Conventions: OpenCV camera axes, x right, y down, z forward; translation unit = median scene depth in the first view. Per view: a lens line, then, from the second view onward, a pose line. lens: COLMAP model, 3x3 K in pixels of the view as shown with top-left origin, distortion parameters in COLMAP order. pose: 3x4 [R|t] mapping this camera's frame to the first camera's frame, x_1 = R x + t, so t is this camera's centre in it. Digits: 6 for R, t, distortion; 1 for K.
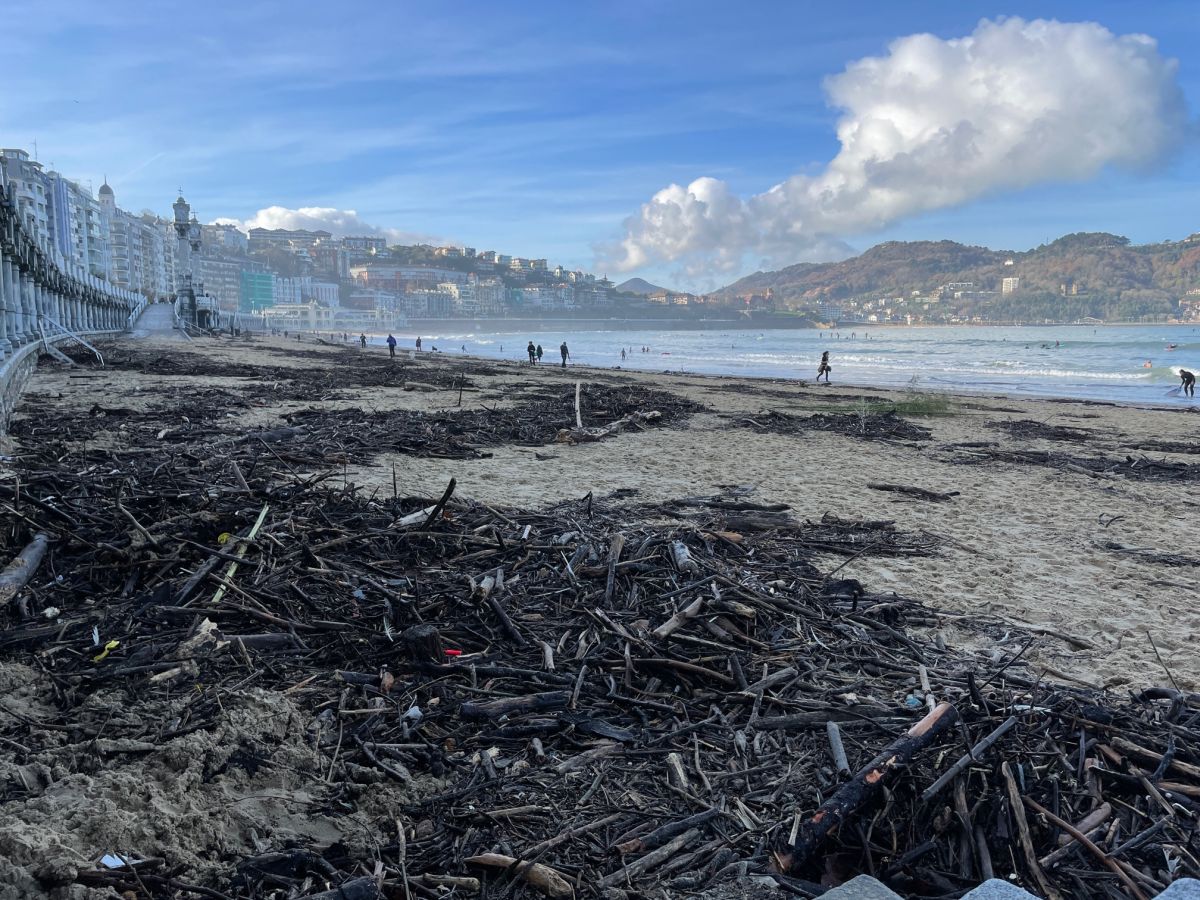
lens RADIAL K [[885.6, 0, 590.2], [0, 885.6, 458.6], [0, 0, 1]] dist [0.084138, -0.101318]
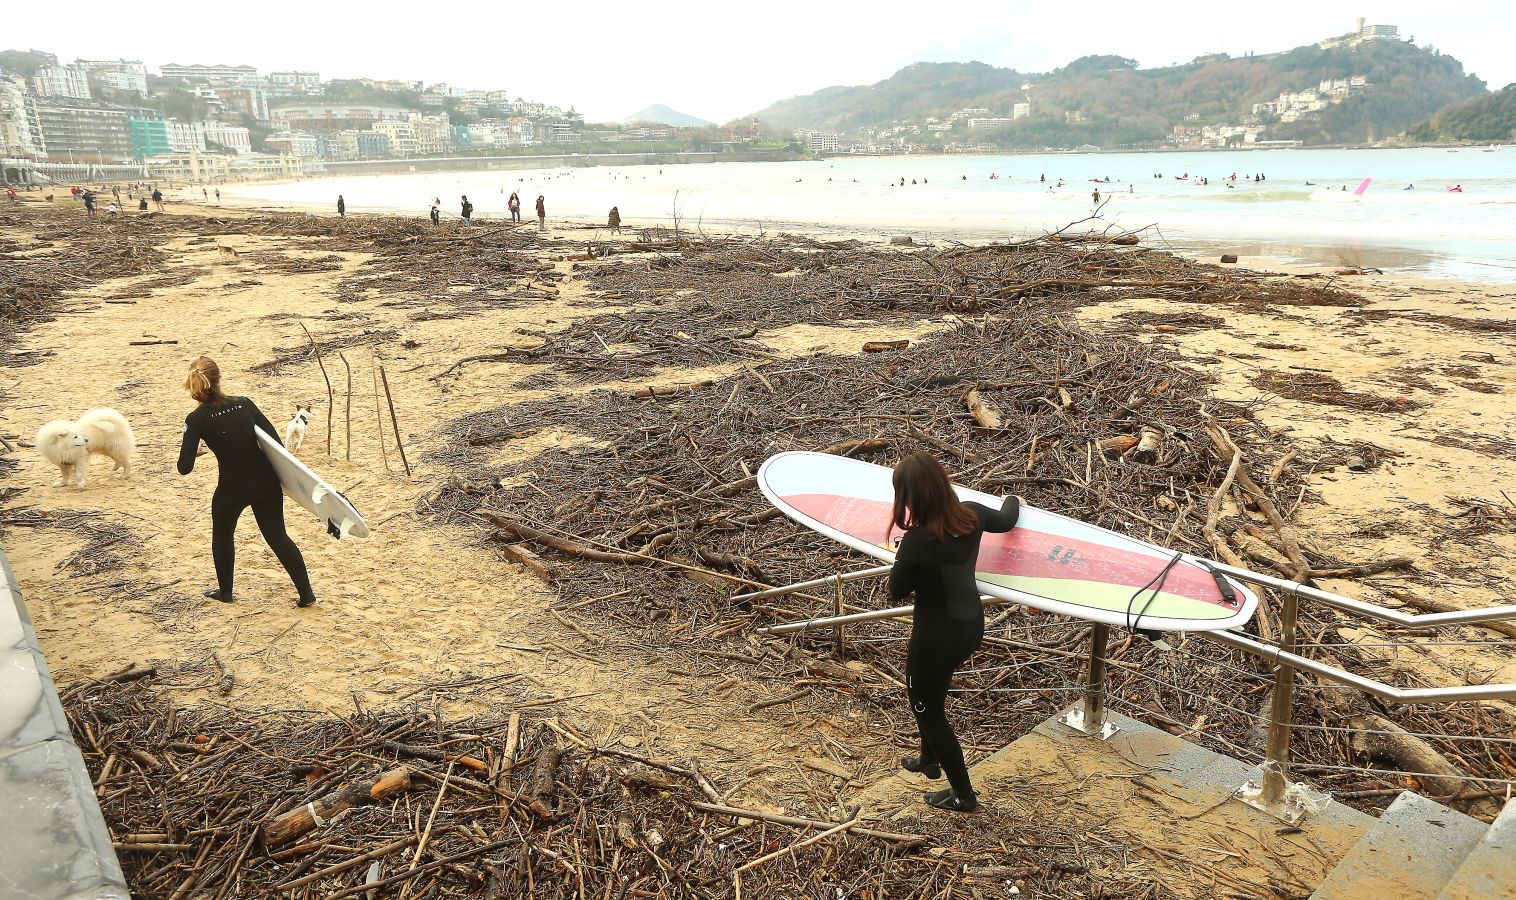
lens RADIAL K [[1010.6, 0, 768.5], [0, 1010.6, 428.2], [0, 0, 1]] dist [-0.033928, 0.033932]
pose [[0.990645, -0.055431, 0.124699, 0.073197], [0.041070, 0.992525, 0.114924, 0.014579], [-0.130137, -0.108727, 0.985516, -0.103377]]
